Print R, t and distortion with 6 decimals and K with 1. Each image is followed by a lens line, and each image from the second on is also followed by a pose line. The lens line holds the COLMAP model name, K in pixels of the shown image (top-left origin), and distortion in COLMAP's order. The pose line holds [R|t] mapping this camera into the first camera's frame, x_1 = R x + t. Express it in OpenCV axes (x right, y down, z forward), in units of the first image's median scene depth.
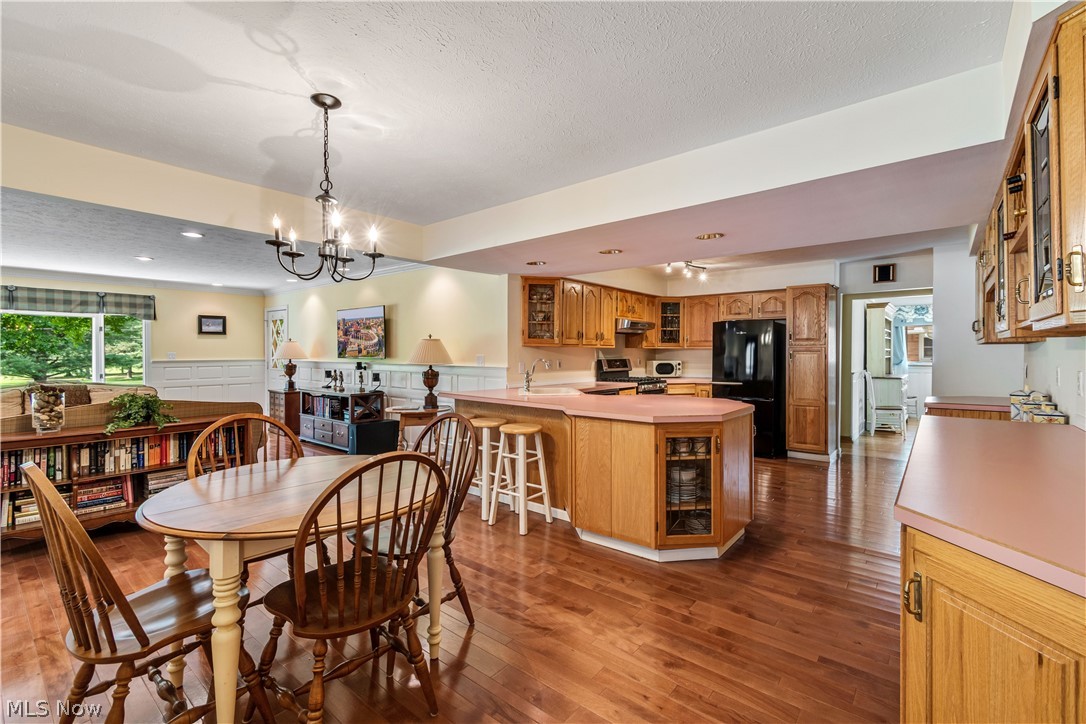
lens RADIAL K [[479.8, 0, 560.6], [0, 479.8, 351.6], [0, 0, 1]] dist [0.004054, -0.001963]
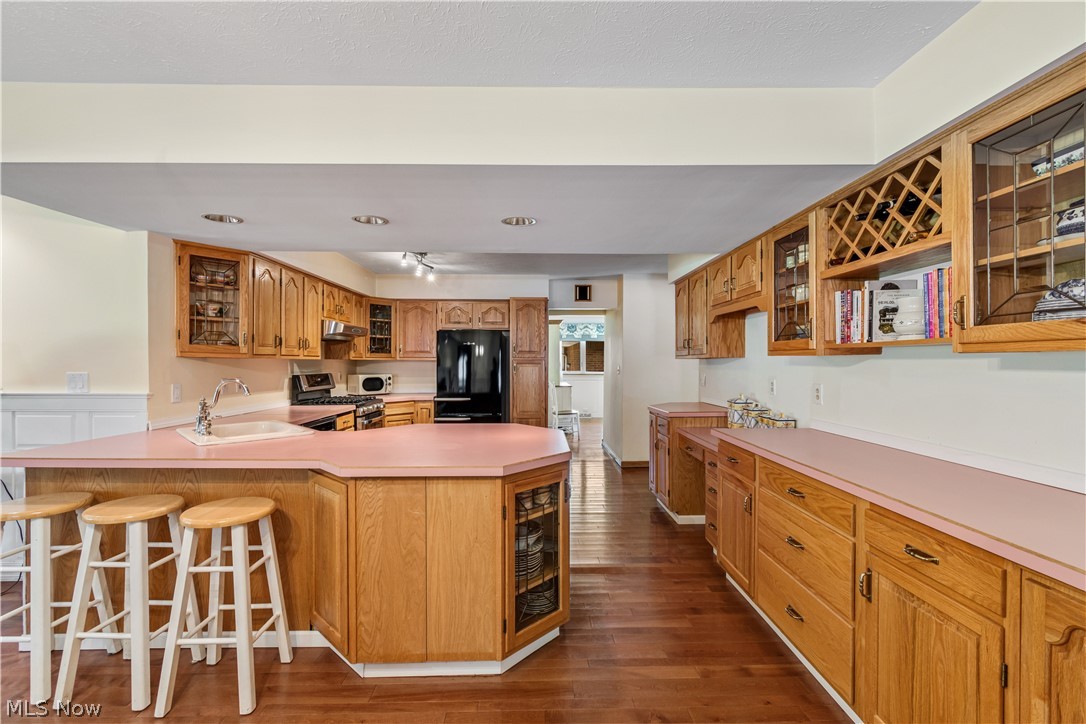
lens RADIAL K [[479.8, 0, 556.9], [0, 479.8, 367.3], [0, 0, 1]] dist [0.004054, -0.001963]
pose [[0.770712, -0.005596, 0.637159, -0.093769], [-0.003126, 0.999916, 0.012563, -0.007278], [-0.637176, -0.011674, 0.770630, 0.227294]]
